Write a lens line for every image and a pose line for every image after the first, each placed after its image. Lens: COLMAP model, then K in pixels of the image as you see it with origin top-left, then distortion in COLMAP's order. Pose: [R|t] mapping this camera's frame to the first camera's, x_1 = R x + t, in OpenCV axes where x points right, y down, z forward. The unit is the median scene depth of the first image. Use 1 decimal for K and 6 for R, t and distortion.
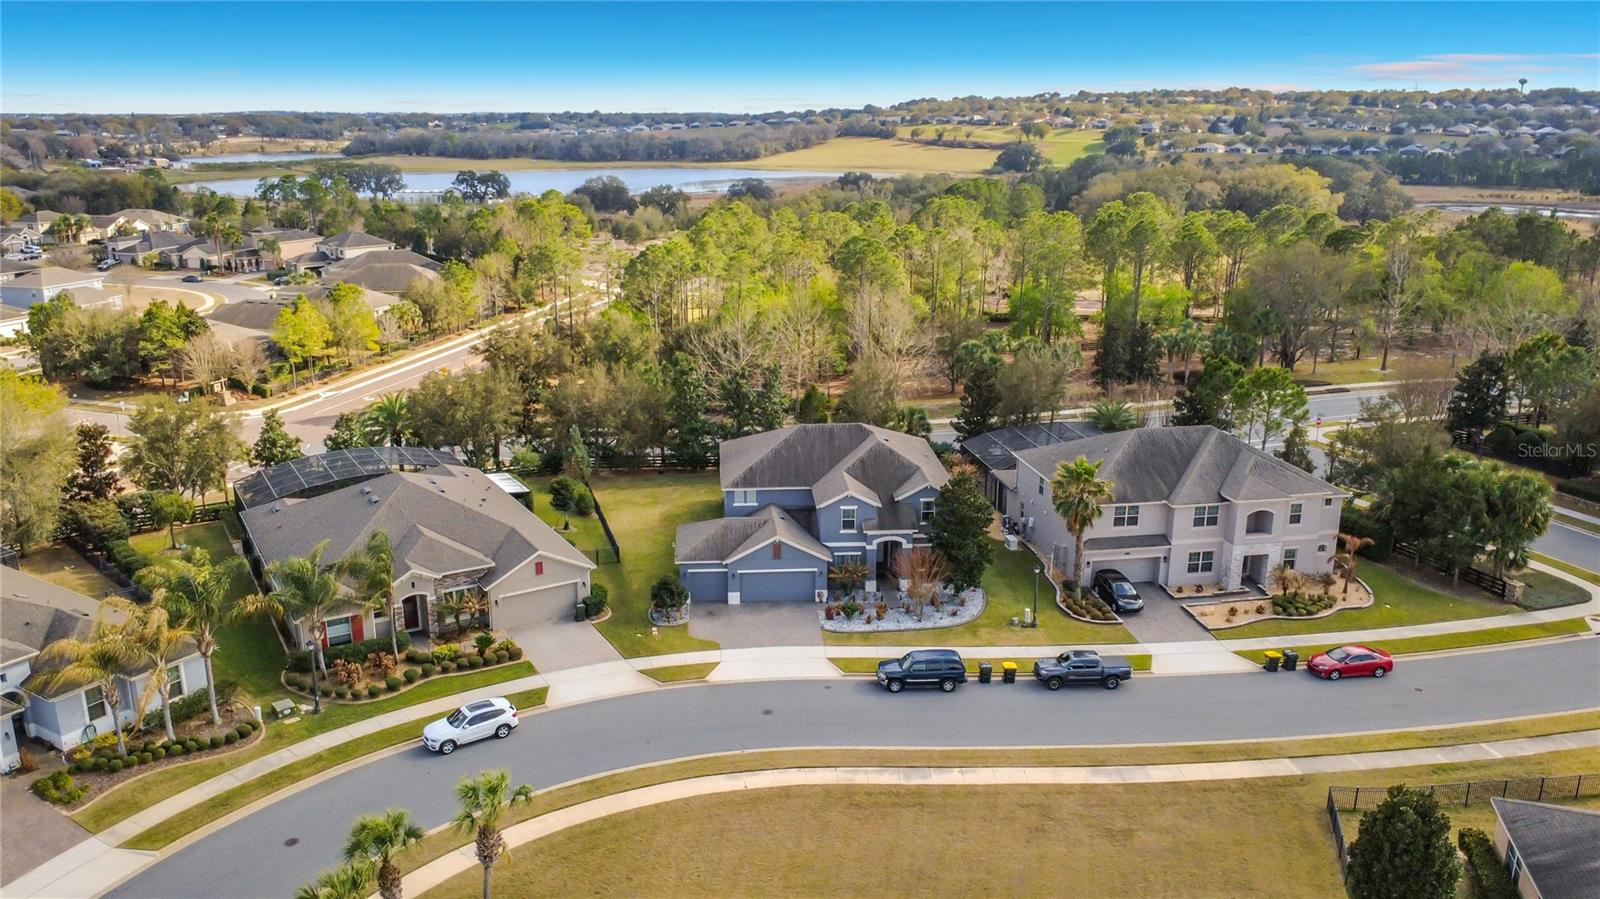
lens RADIAL K [[1200.9, 0, 800.0], [0, 1200.9, 449.5], [0, 0, 1]] dist [-0.005809, -0.001078]
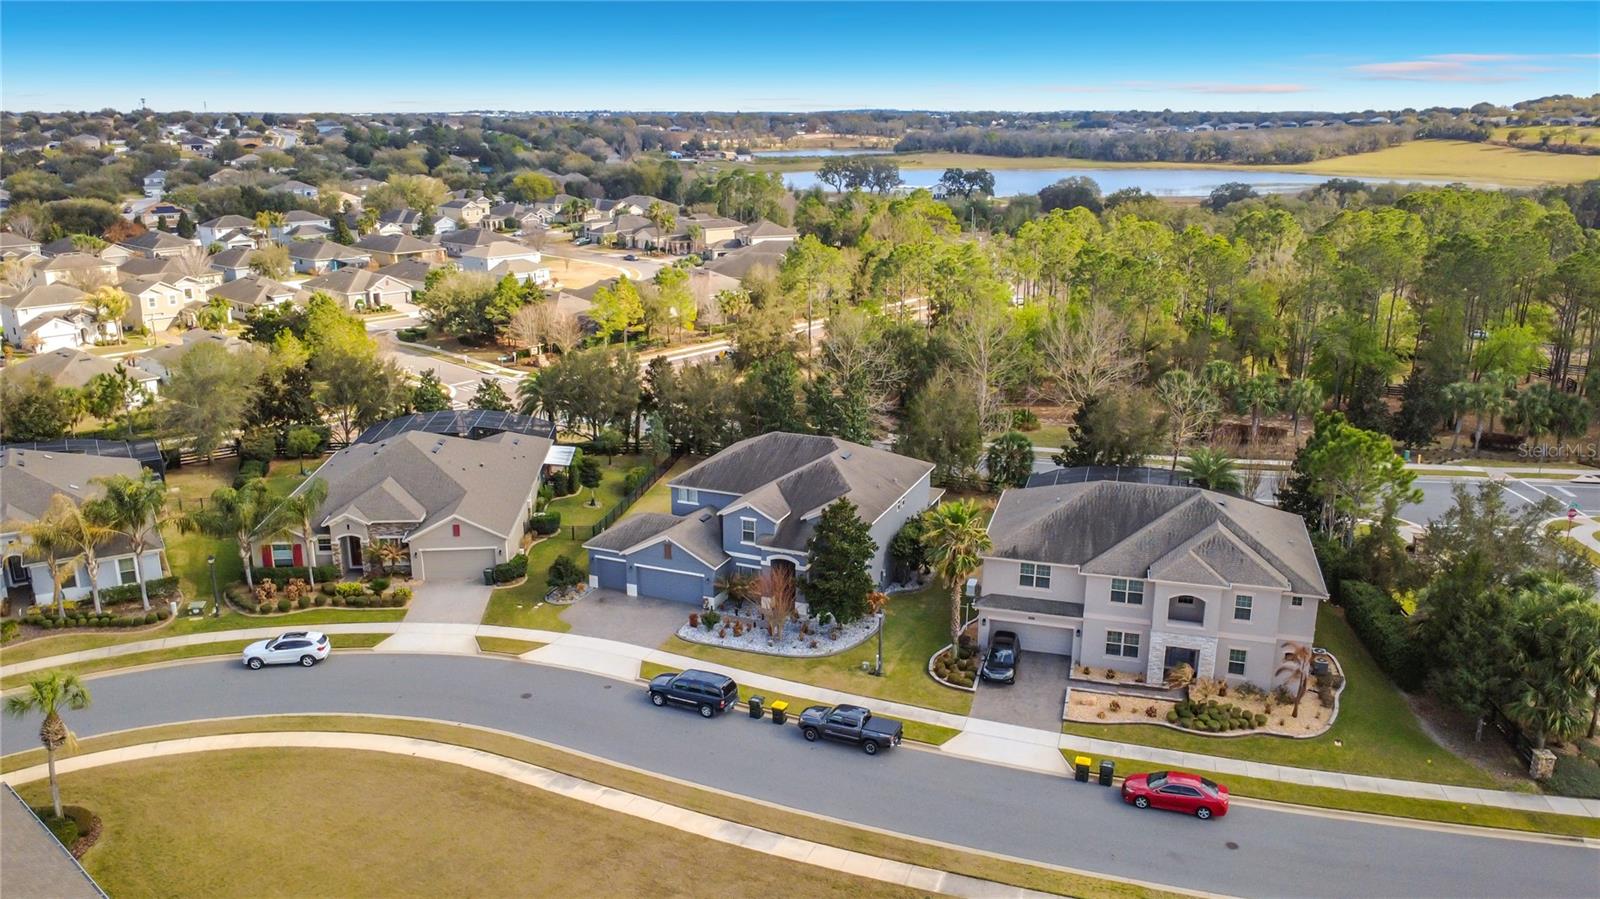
lens RADIAL K [[1200.9, 0, 800.0], [0, 1200.9, 449.5], [0, 0, 1]] dist [-0.005809, -0.001078]
pose [[0.893243, 0.121198, -0.432930, 0.255106], [-0.120750, 0.992270, 0.028648, -0.021190], [0.433056, 0.026686, 0.900972, 0.068987]]
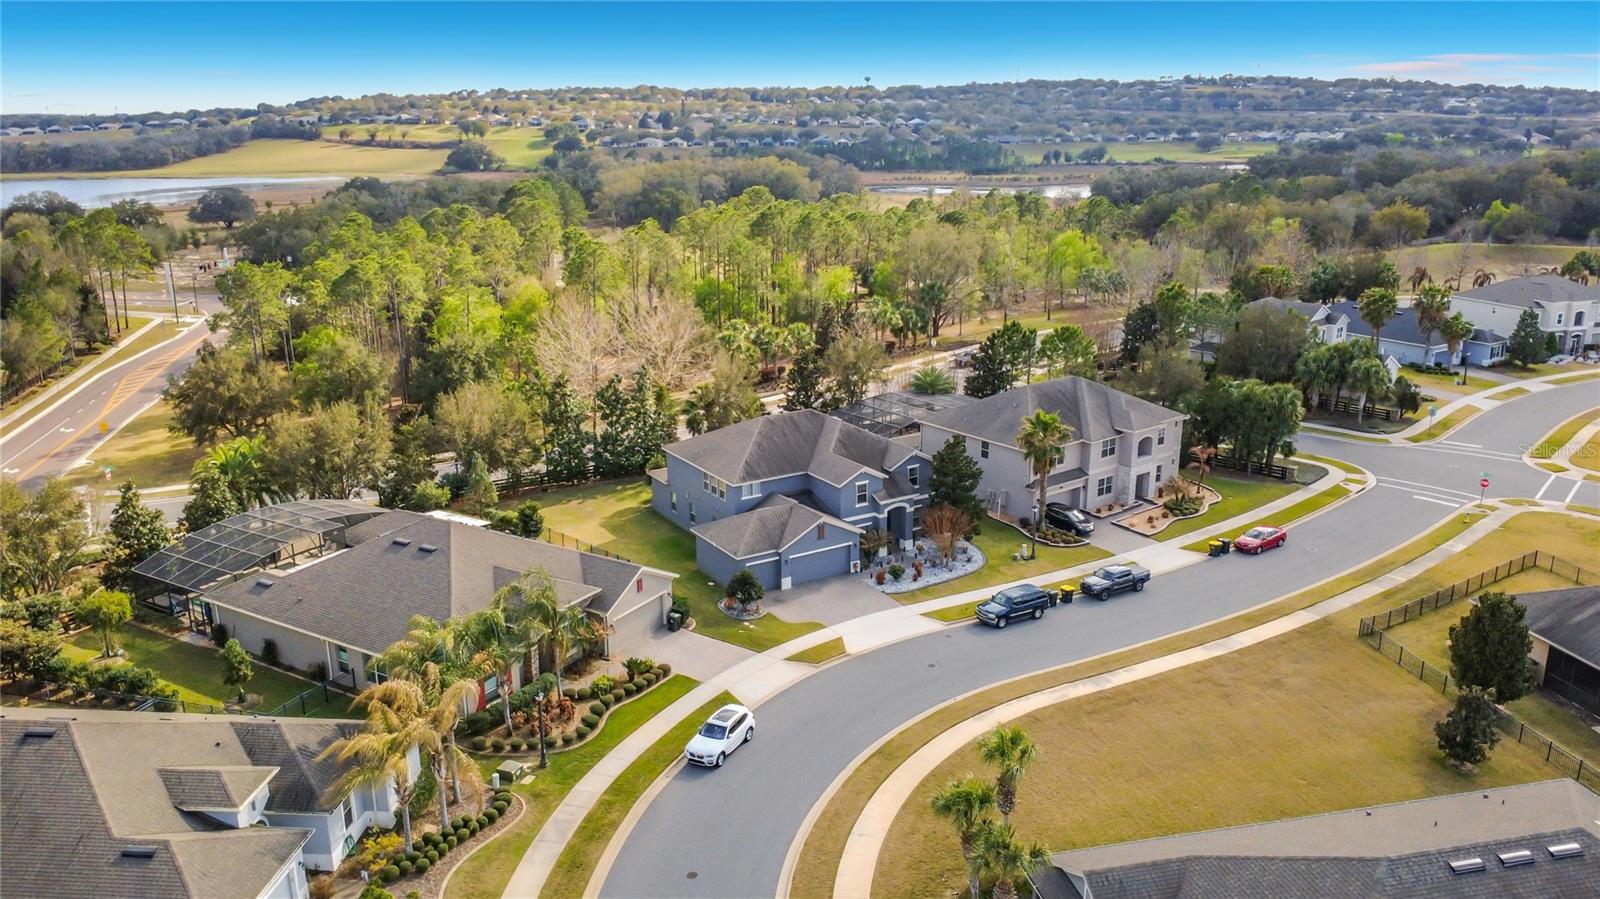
lens RADIAL K [[1200.9, 0, 800.0], [0, 1200.9, 449.5], [0, 0, 1]] dist [-0.005809, -0.001078]
pose [[0.886387, -0.133702, 0.443217, -0.251998], [0.132529, 0.990603, 0.033785, -0.013489], [-0.443570, 0.028792, 0.895777, 0.023738]]
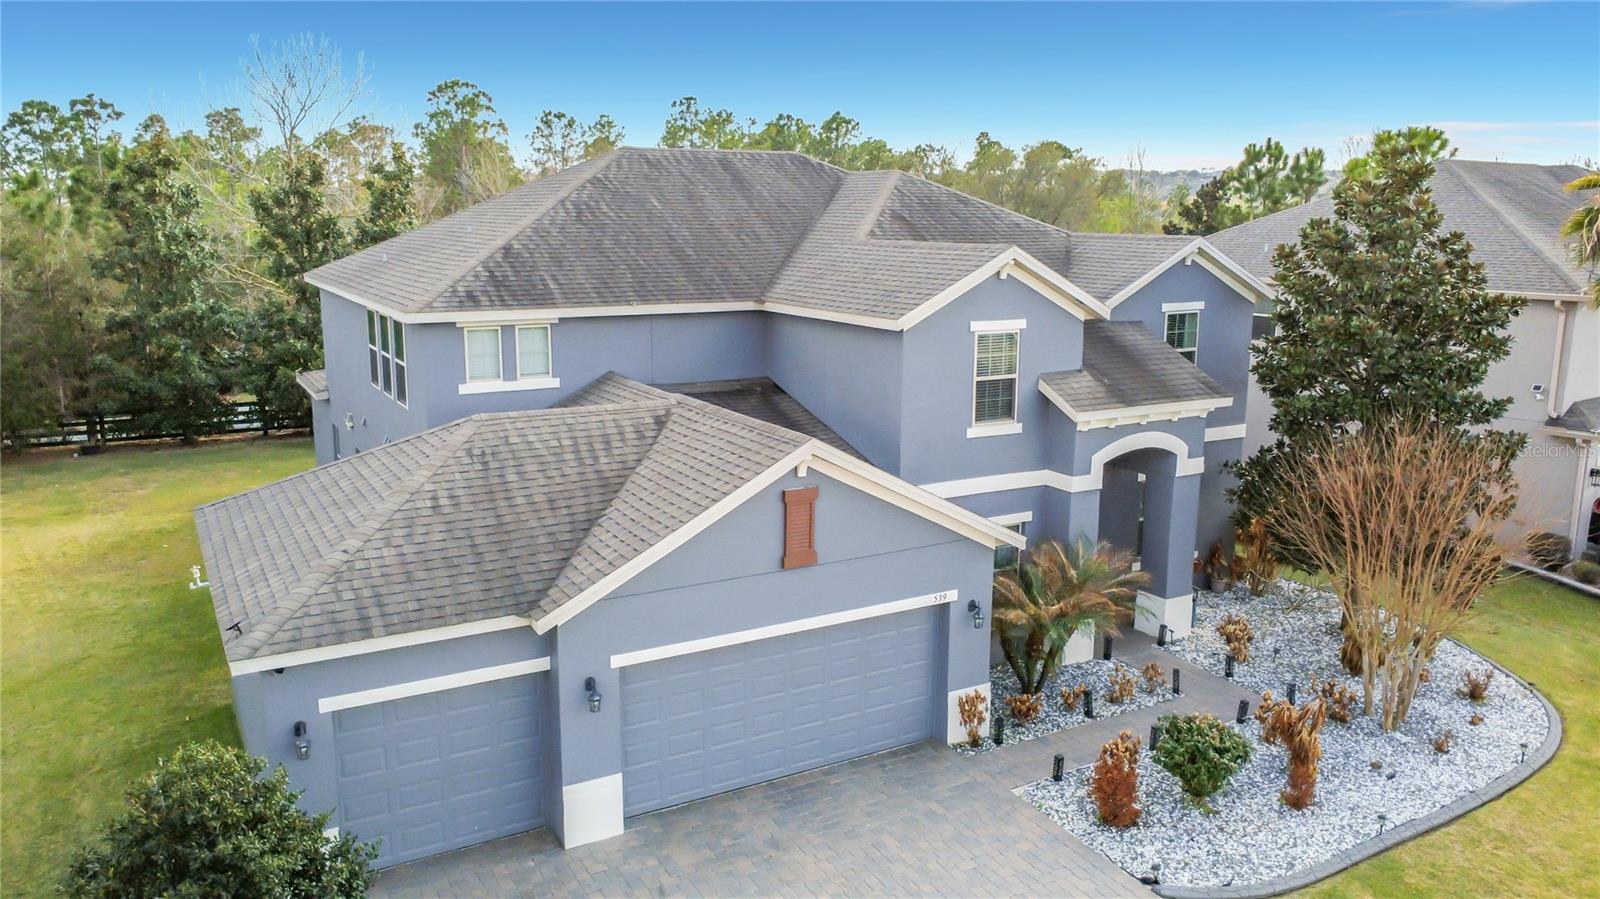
lens RADIAL K [[1174.0, 0, 802.5], [0, 1174.0, 416.6], [0, 0, 1]] dist [-0.000801, -0.000245]
pose [[0.901479, -0.071134, 0.426937, -0.050434], [0.110830, 0.991453, -0.068828, 0.040261], [-0.418392, 0.109364, 0.901658, 0.414129]]
